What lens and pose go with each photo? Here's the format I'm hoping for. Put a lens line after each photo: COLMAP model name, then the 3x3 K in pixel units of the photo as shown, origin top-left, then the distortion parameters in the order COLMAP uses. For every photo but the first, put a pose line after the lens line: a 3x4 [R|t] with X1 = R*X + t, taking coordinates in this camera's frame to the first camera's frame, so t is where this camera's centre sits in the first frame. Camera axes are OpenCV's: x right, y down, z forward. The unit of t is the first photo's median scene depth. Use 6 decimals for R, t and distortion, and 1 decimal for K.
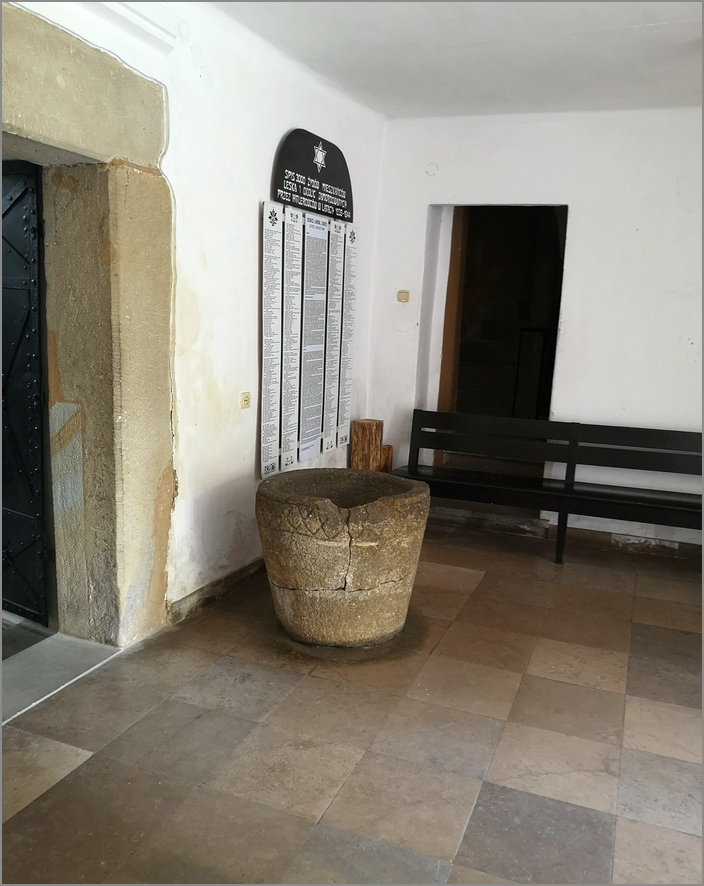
lens RADIAL K [[737.6, 0, 350.9], [0, 737.6, 444.2], [0, 0, 1]] dist [0.003232, -0.001515]
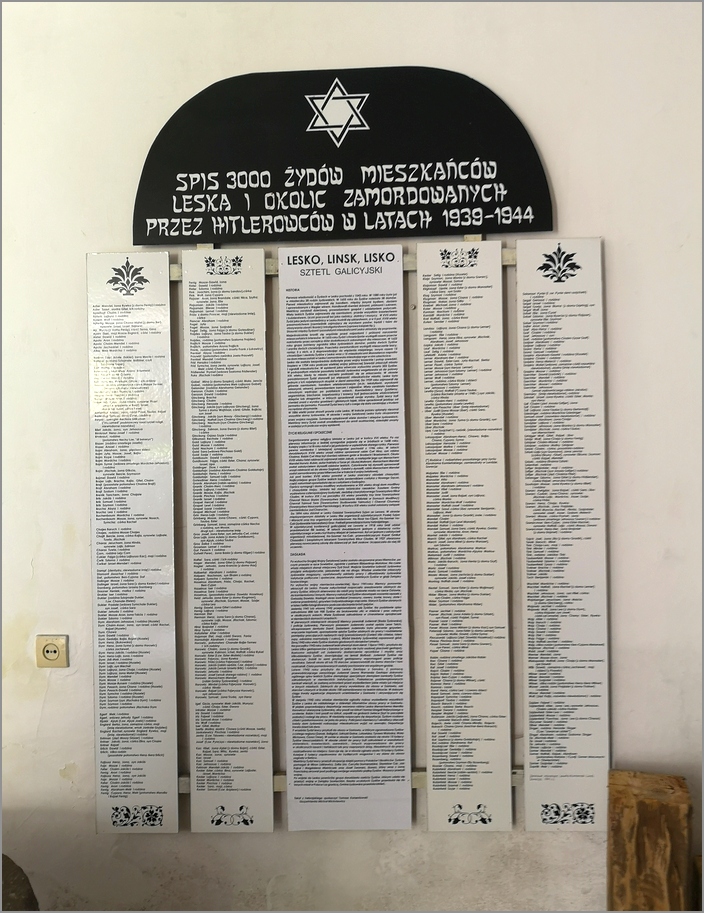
lens RADIAL K [[926.6, 0, 352.4], [0, 926.6, 455.3], [0, 0, 1]] dist [0.037423, 0.000000]
pose [[0.341757, -0.053509, -0.938264, 0.483120], [-0.147651, 0.982922, -0.109837, -0.140712], [0.928117, 0.176073, 0.328020, 0.907267]]
